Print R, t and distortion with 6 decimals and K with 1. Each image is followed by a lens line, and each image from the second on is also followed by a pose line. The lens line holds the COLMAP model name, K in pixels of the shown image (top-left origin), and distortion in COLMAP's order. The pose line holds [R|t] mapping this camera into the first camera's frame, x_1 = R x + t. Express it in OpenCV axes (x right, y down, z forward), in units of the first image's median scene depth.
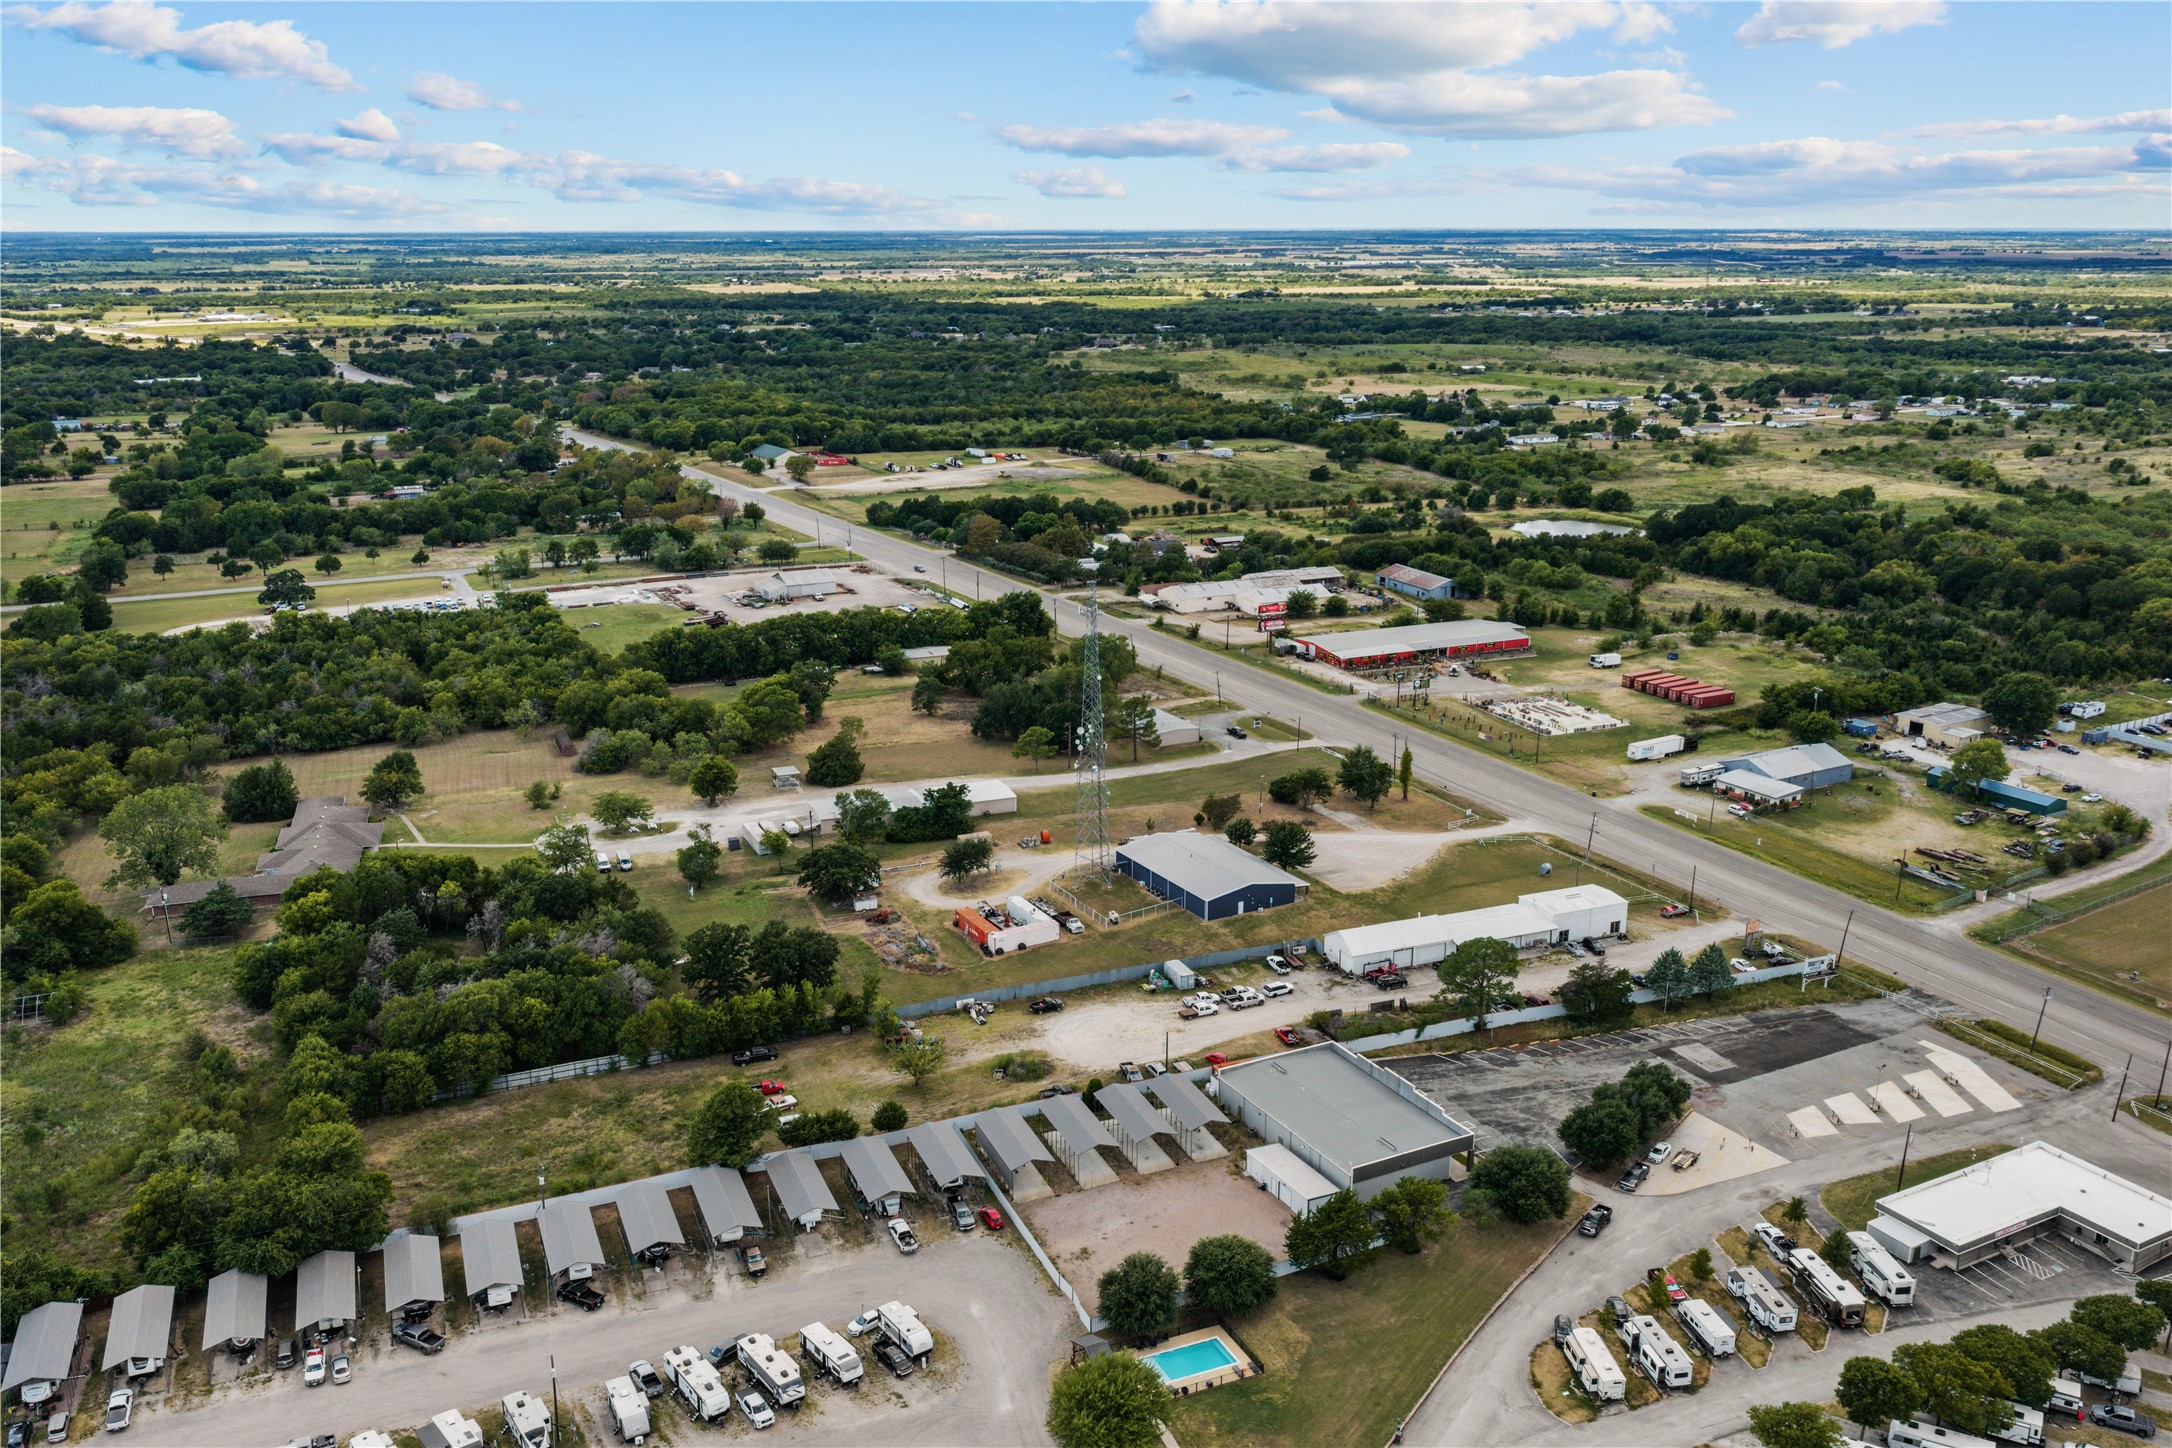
lens RADIAL K [[1821.1, 0, 1093.9], [0, 1821.1, 734.4], [0, 0, 1]] dist [0.031120, -0.064028]
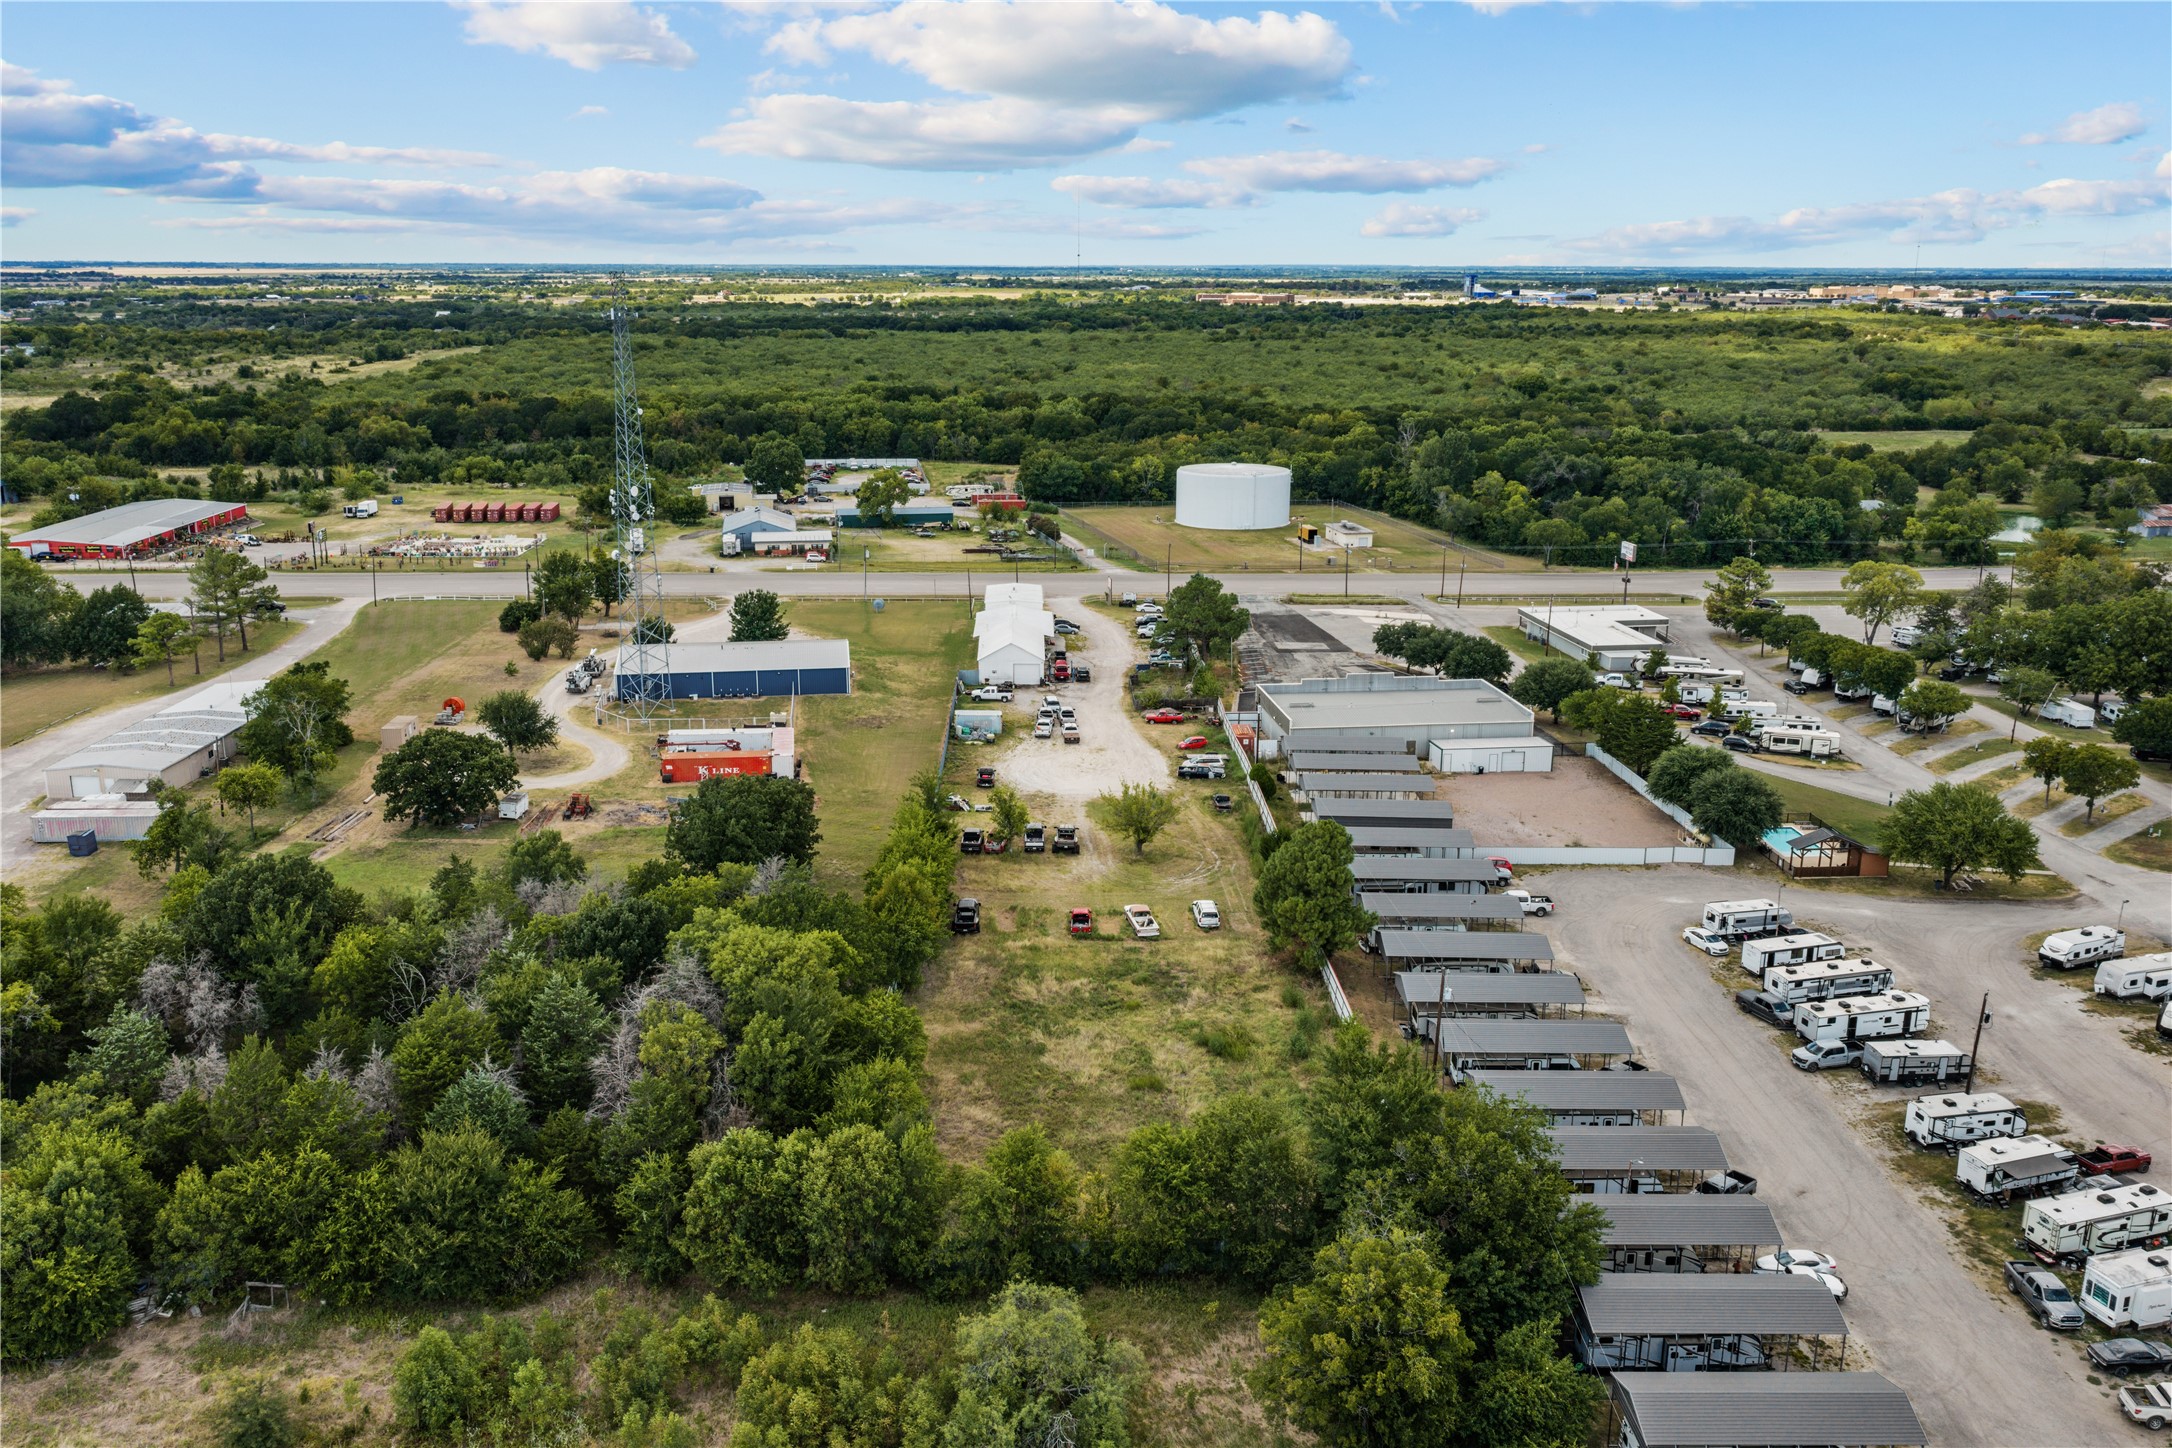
lens RADIAL K [[1797.5, 0, 1086.0], [0, 1797.5, 724.0], [0, 0, 1]] dist [0.028690, -0.059445]
pose [[0.357757, -0.230517, 0.904915, -0.534960], [0.247115, 0.957876, 0.146311, 0.022746], [-0.900524, 0.171275, 0.399651, 0.518706]]
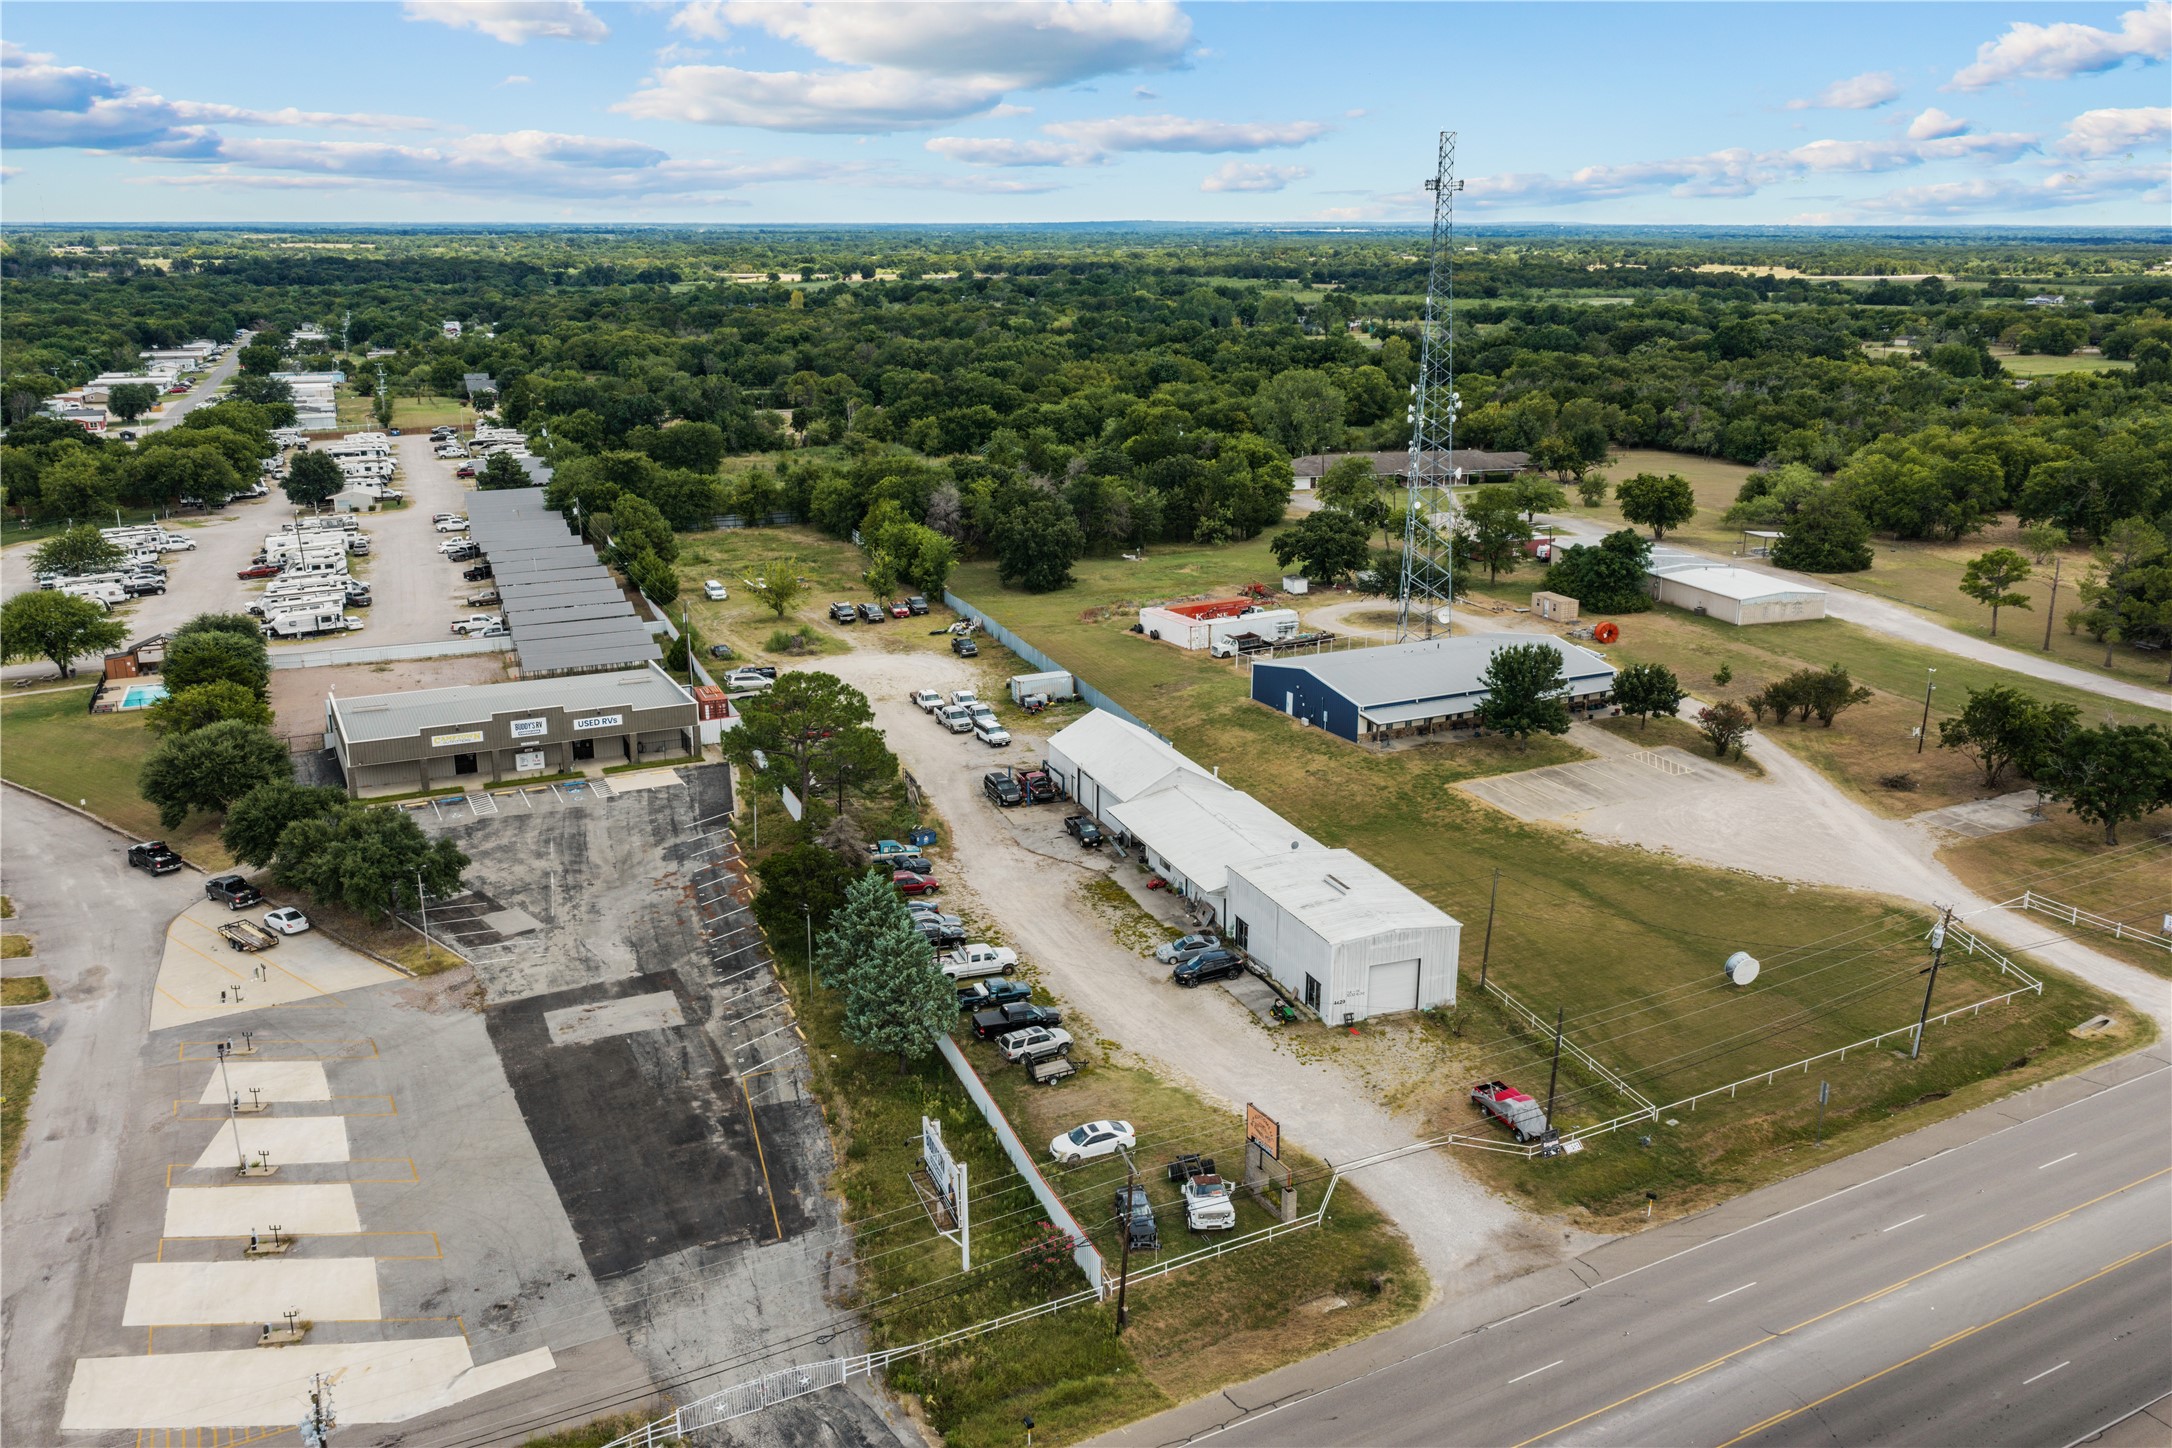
lens RADIAL K [[1809.5, 0, 1082.5], [0, 1809.5, 726.2], [0, 0, 1]] dist [0.028012, -0.056110]
pose [[-0.039793, 0.271179, -0.961706, 0.552790], [-0.270041, 0.923735, 0.271645, -0.030186], [0.962026, 0.270510, 0.036471, 0.807675]]
